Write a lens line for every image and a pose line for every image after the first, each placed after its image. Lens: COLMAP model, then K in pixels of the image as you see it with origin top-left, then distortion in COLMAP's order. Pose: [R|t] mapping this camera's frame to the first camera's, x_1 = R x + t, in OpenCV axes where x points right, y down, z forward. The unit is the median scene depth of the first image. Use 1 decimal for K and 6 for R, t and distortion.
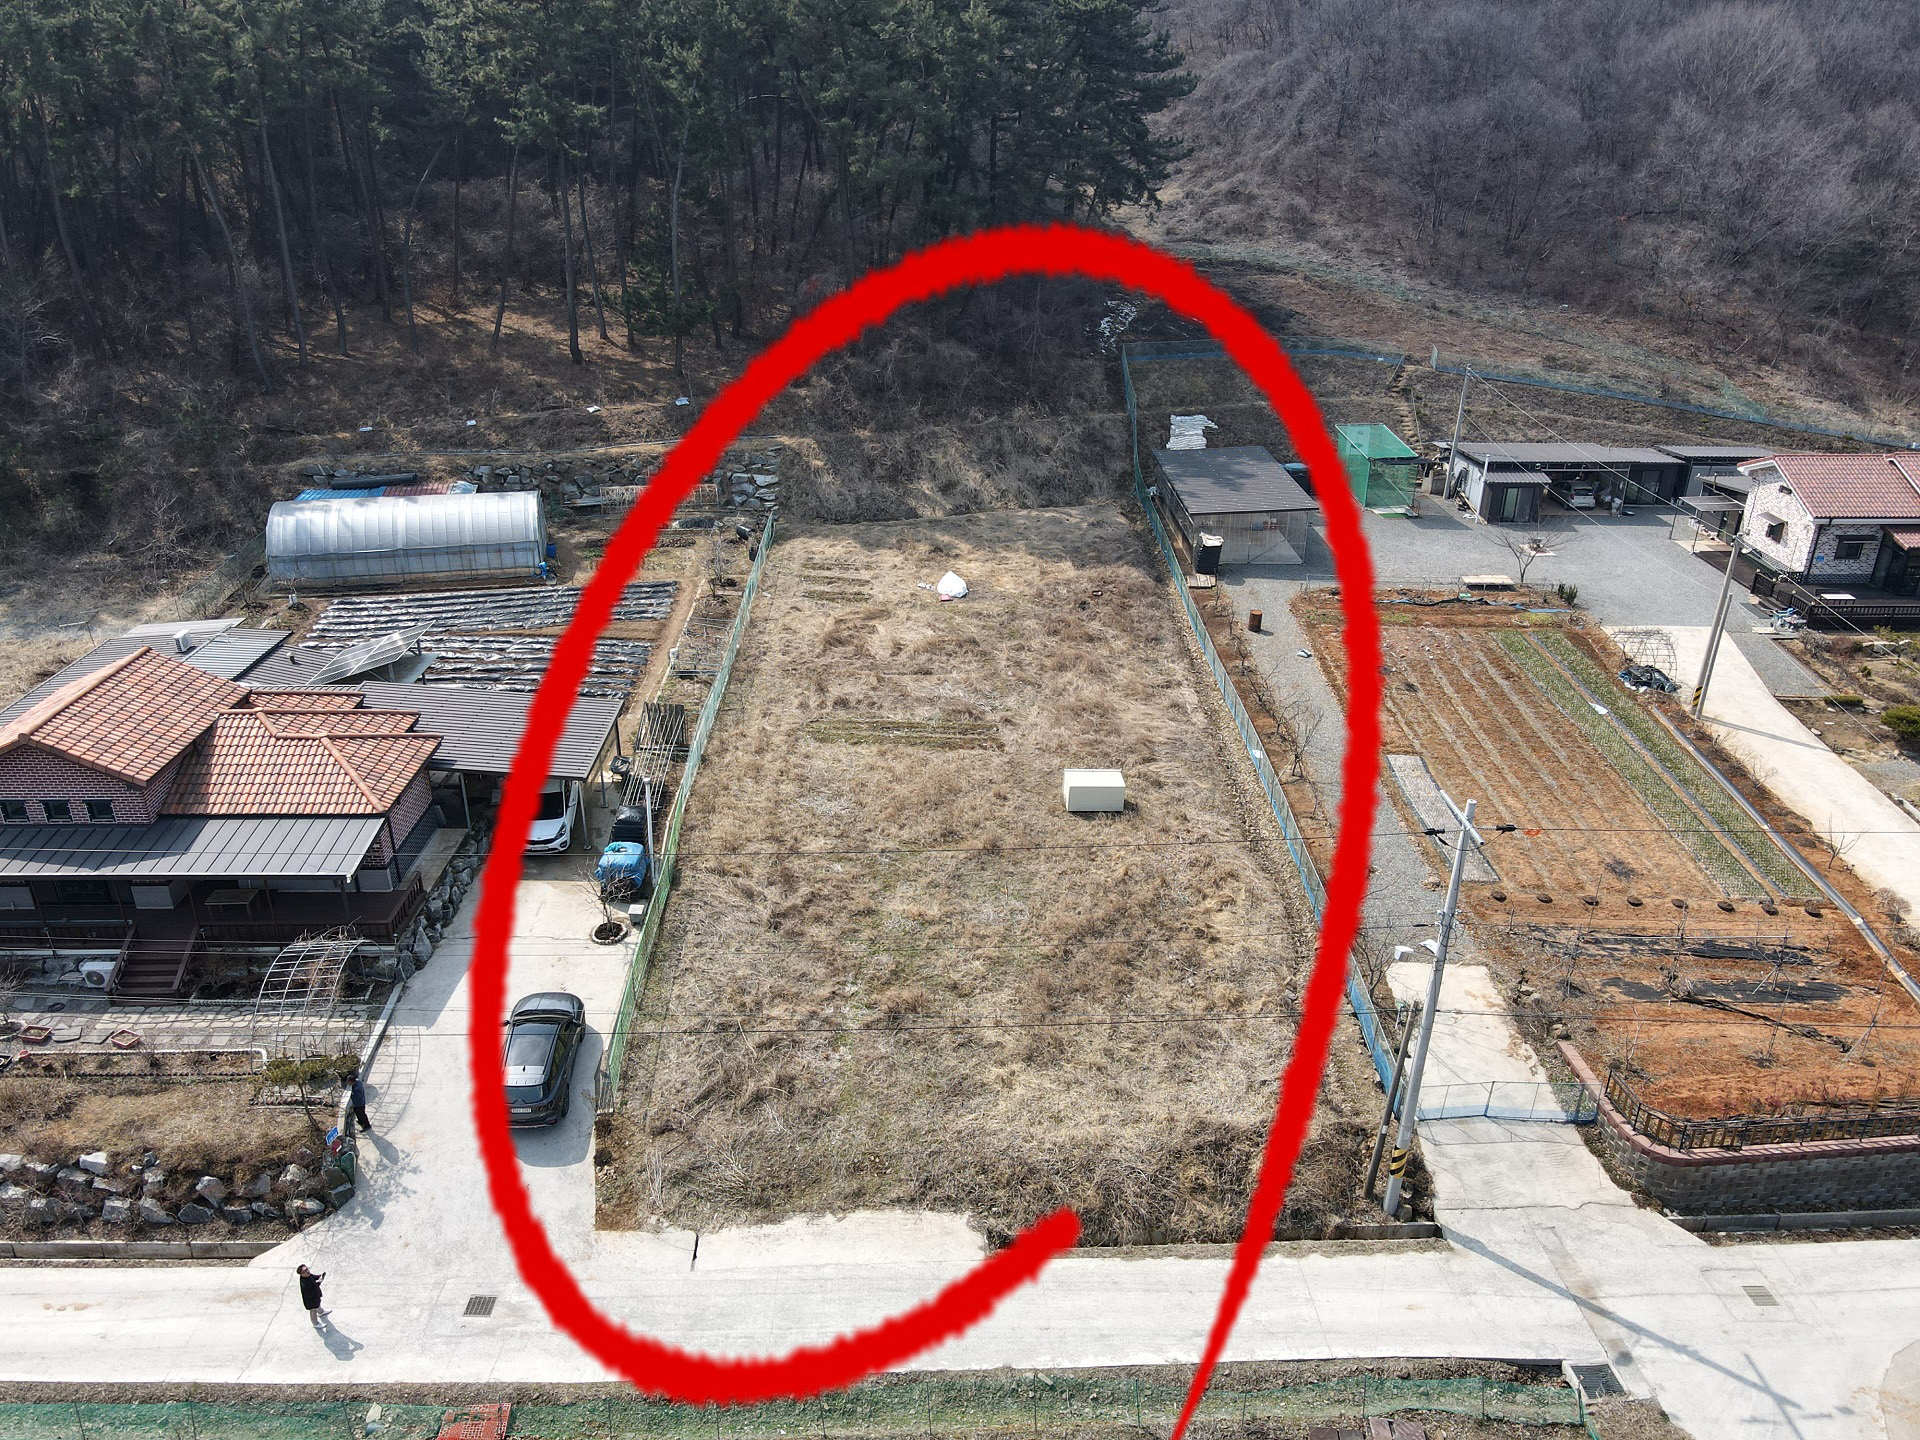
lens RADIAL K [[1418.5, 0, 960.0], [0, 1418.5, 720.0], [0, 0, 1]] dist [0.005053, 0.013079]
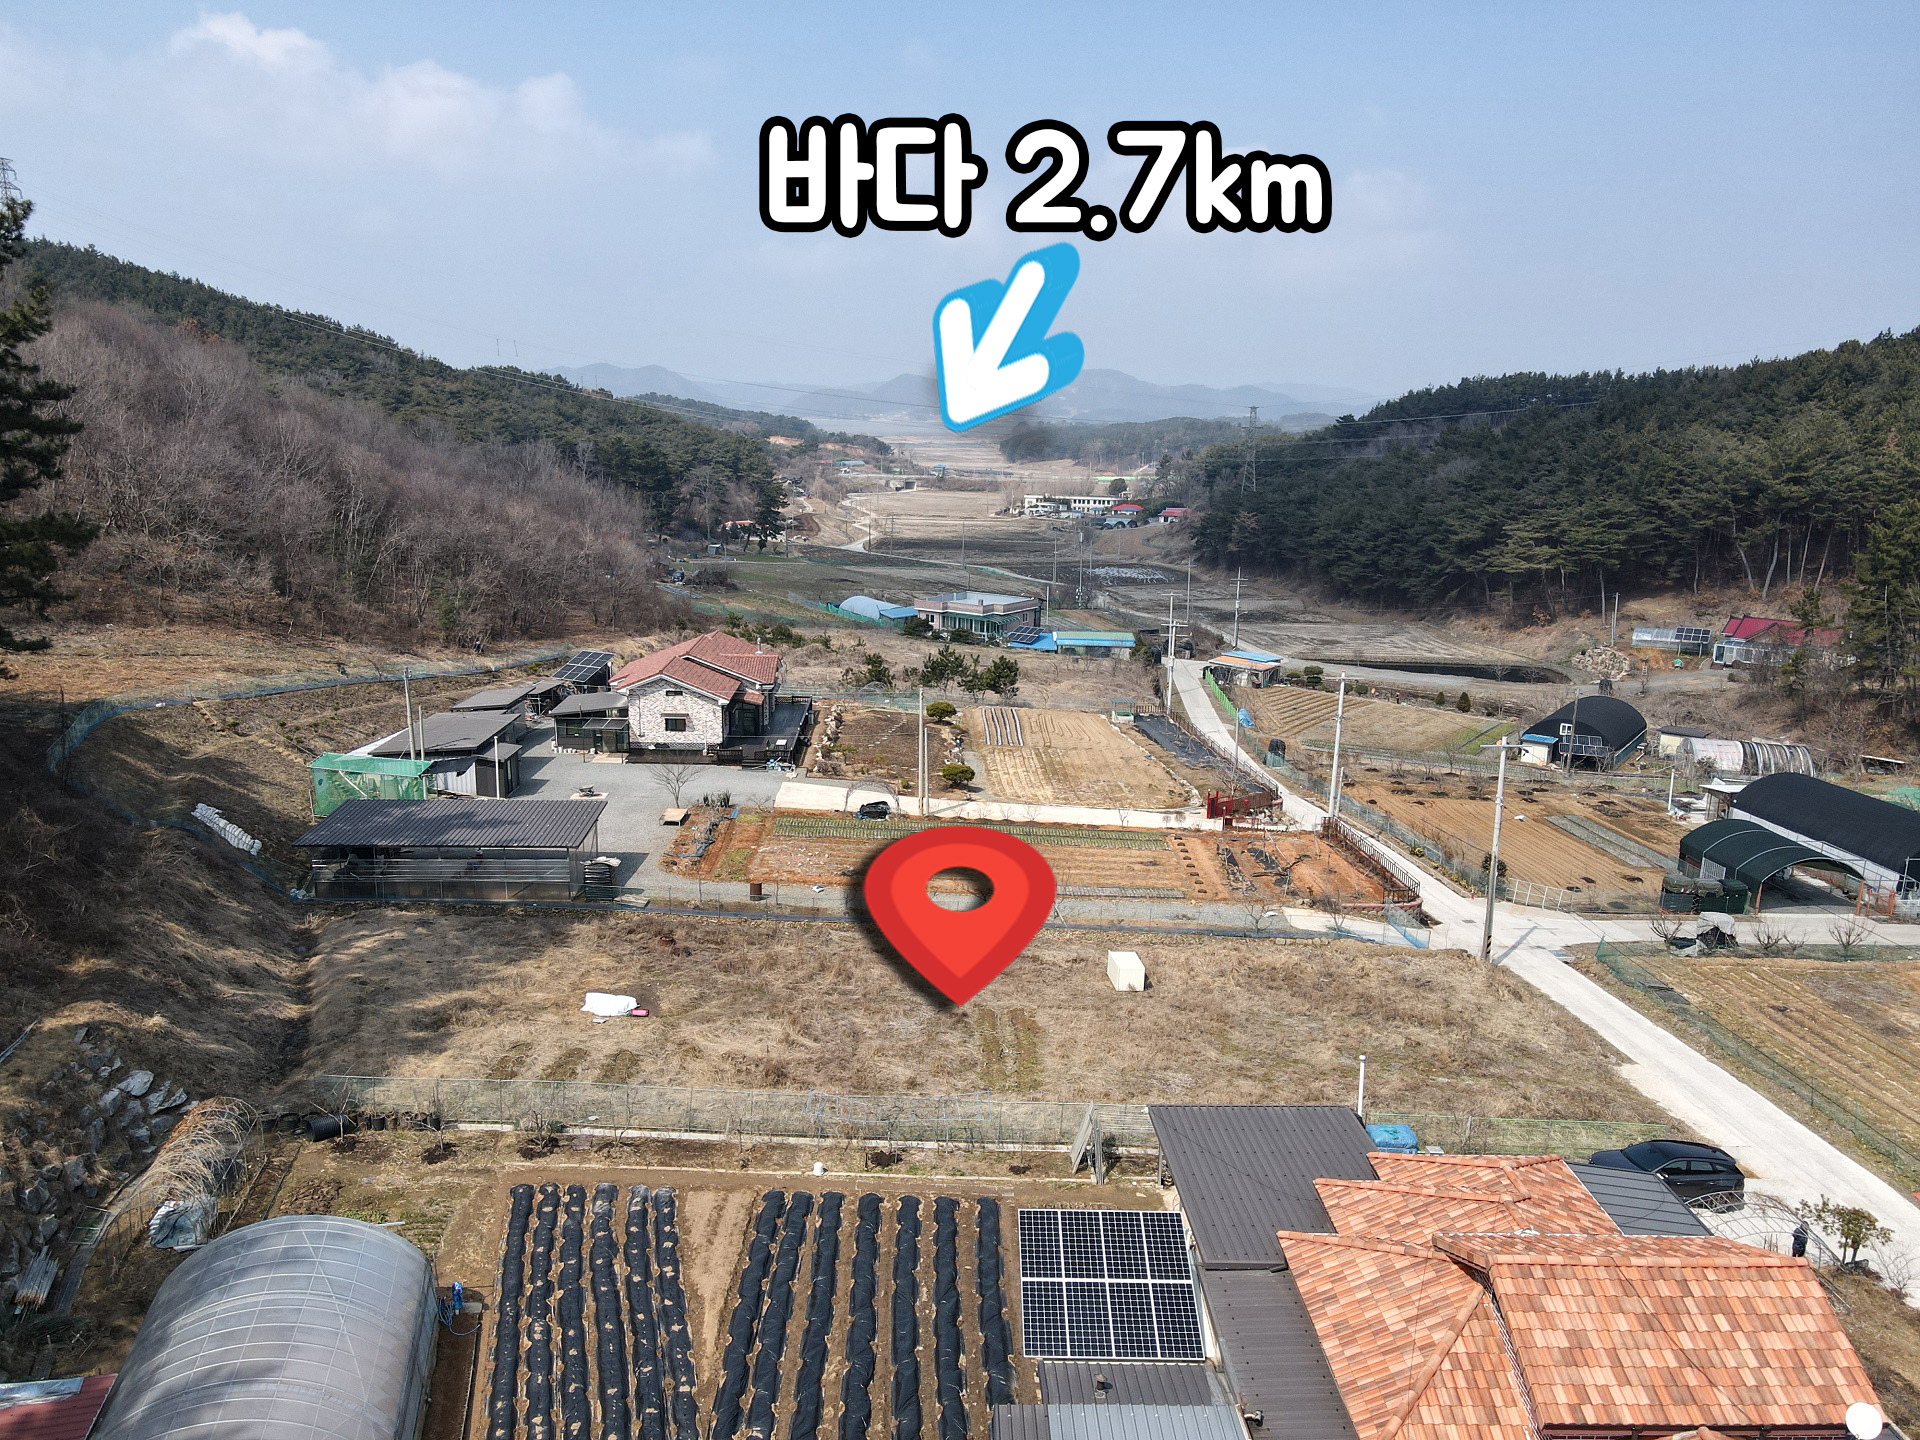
lens RADIAL K [[1414.7, 0, 960.0], [0, 1414.7, 720.0], [0, 0, 1]] dist [0.007149, -0.044109]
pose [[-0.006794, -0.226292, 0.974036, -0.840258], [0.401863, 0.891323, 0.209879, -0.366817], [-0.915675, 0.392855, 0.084883, 0.781140]]
